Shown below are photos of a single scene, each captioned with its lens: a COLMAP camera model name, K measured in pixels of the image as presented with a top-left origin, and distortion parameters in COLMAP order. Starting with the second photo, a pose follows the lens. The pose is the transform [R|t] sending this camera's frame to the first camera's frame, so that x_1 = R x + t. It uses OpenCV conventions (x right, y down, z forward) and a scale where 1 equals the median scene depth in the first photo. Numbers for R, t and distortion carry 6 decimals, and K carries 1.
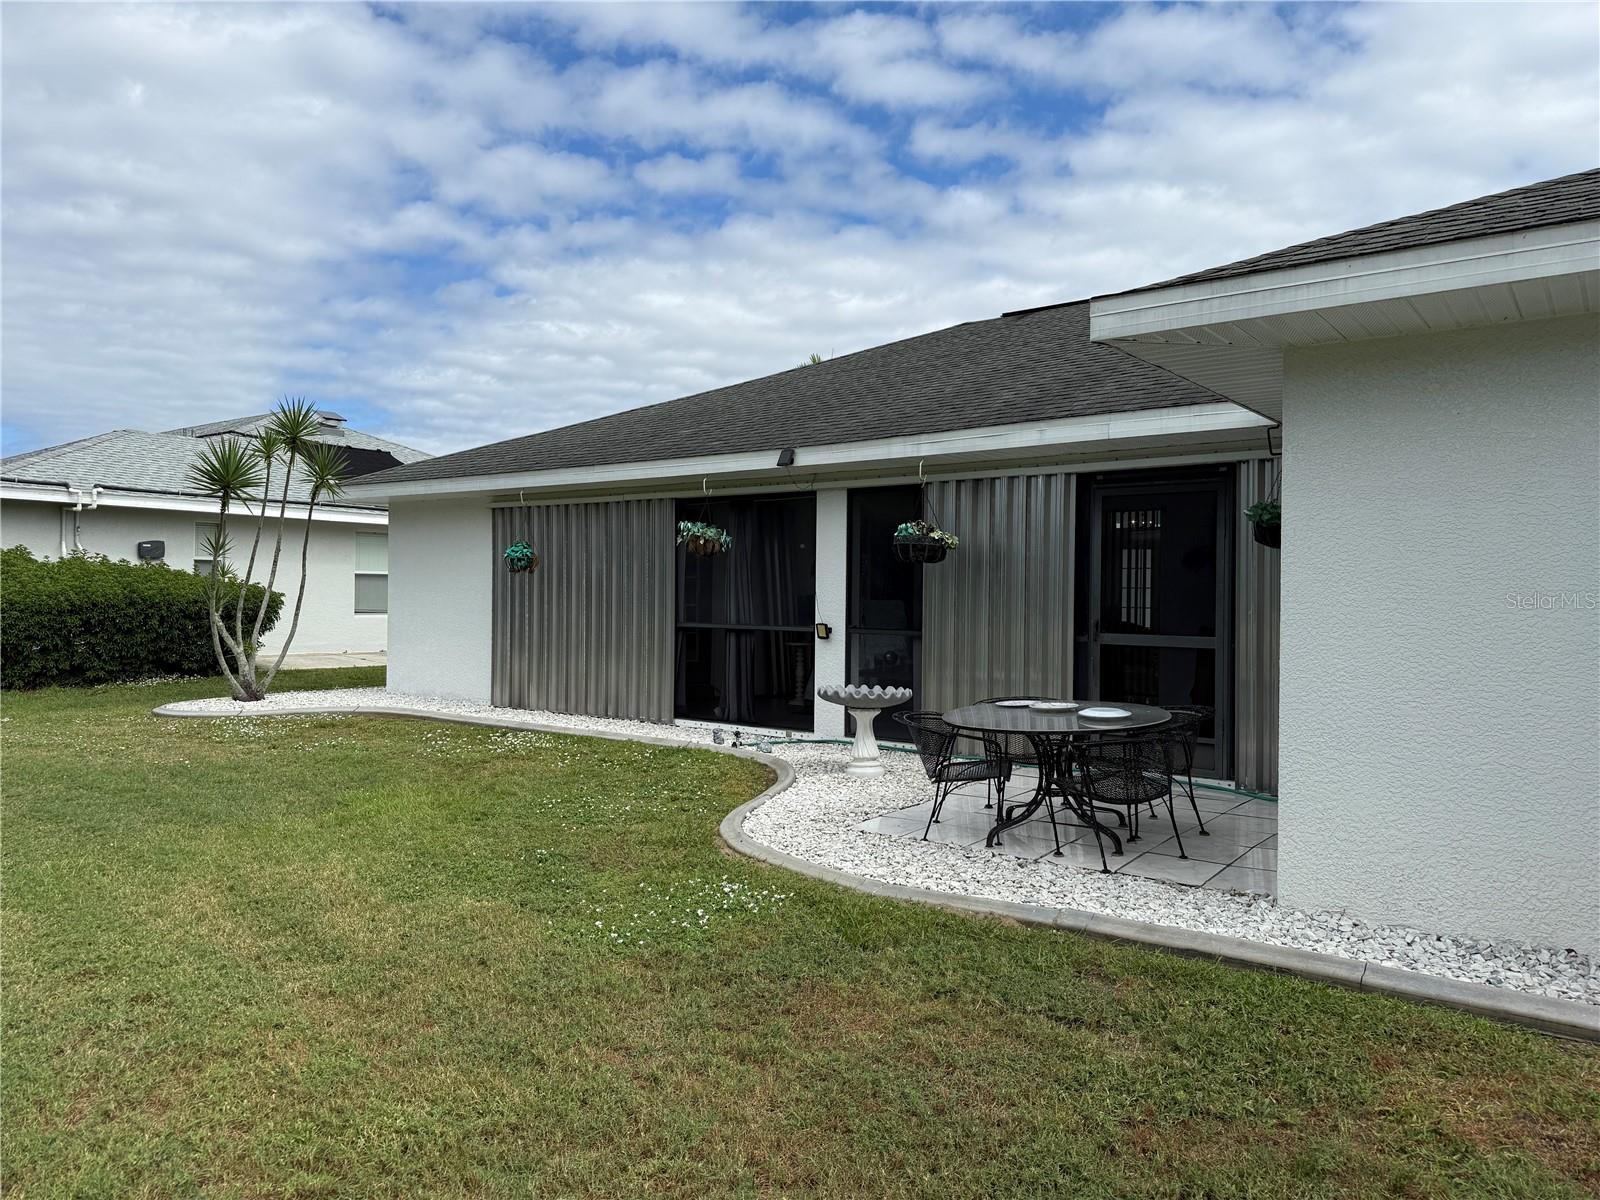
lens RADIAL K [[1124.7, 0, 798.0], [0, 1124.7, 601.5], [0, 0, 1]] dist [0.007529, -0.019444]
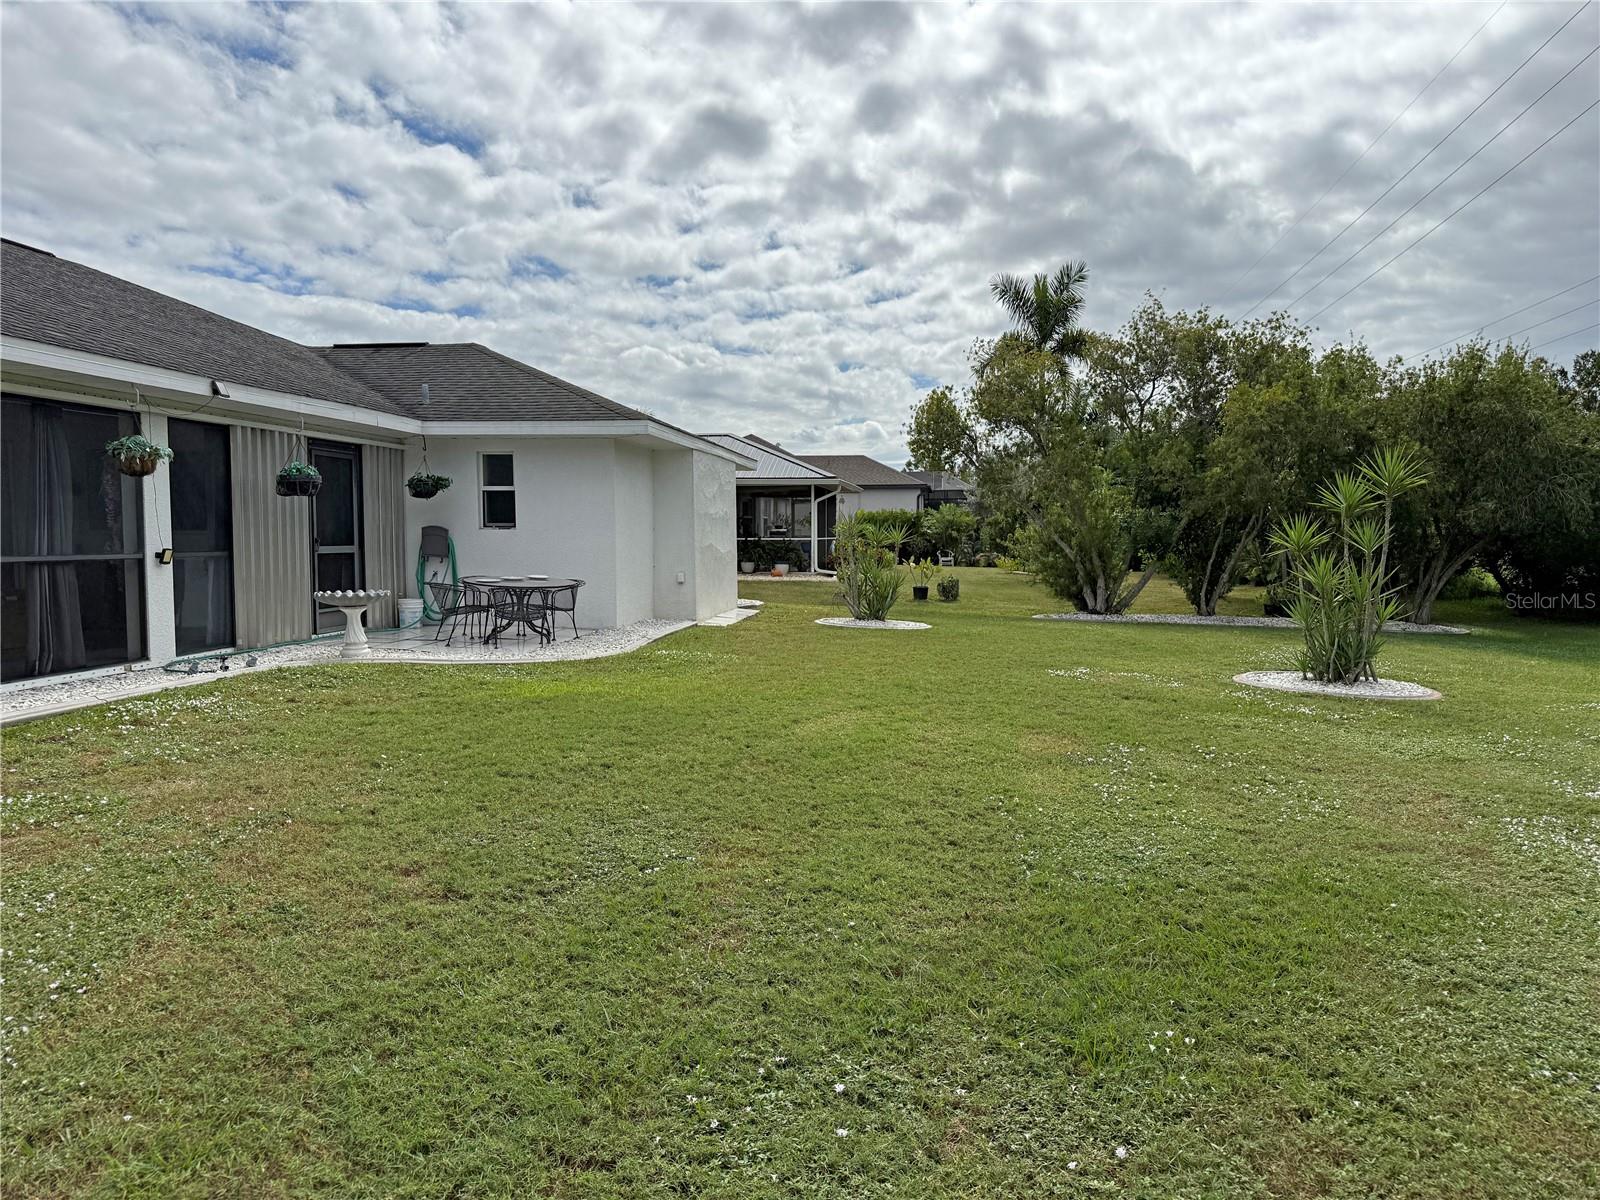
lens RADIAL K [[1124.7, 0, 797.2], [0, 1124.7, 599.0], [0, 0, 1]] dist [0.007529, -0.019444]
pose [[-0.506374, -0.061999, 0.860082, -1.013431], [-0.003033, 0.997534, 0.070121, -0.006850], [-0.862308, 0.032899, -0.505314, 0.913434]]
